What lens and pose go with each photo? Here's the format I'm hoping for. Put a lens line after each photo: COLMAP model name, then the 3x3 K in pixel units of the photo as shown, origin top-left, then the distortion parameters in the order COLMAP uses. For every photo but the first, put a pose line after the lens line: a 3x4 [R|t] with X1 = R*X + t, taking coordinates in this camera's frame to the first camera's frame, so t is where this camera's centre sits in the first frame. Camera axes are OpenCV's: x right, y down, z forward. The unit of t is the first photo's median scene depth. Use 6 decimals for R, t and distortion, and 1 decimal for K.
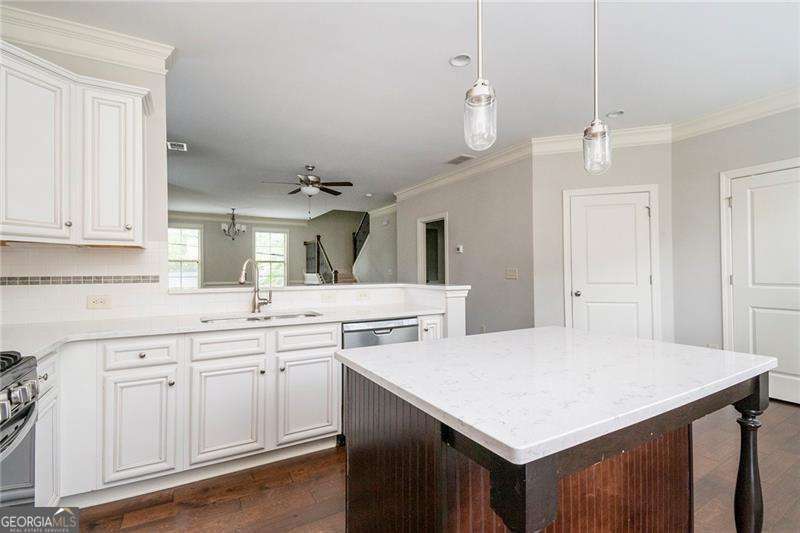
lens RADIAL K [[370.8, 0, 398.5], [0, 370.8, 266.8], [0, 0, 1]] dist [-0.003873, -0.001122]
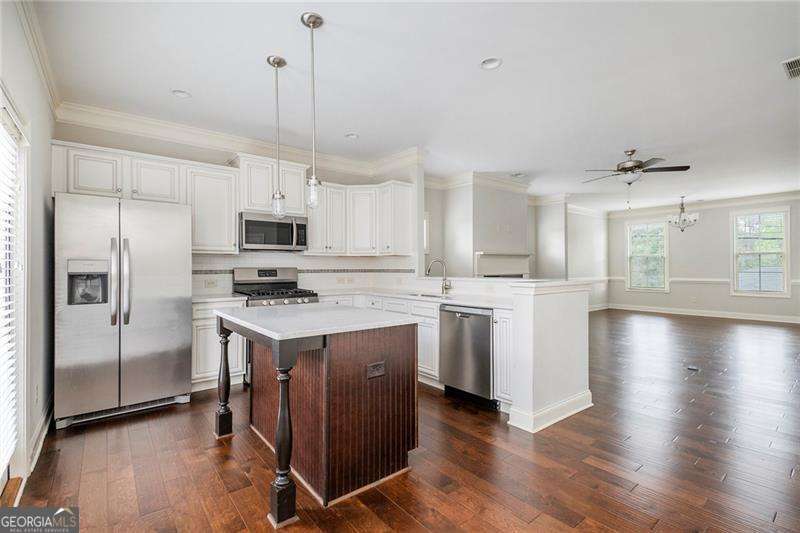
lens RADIAL K [[370.8, 0, 402.6], [0, 370.8, 265.1], [0, 0, 1]] dist [-0.003873, -0.001122]
pose [[0.152959, -0.003331, -0.988227, 1.101907], [0.013517, 0.999908, -0.001278, 0.003971], [0.988140, -0.013162, 0.152990, 0.582623]]
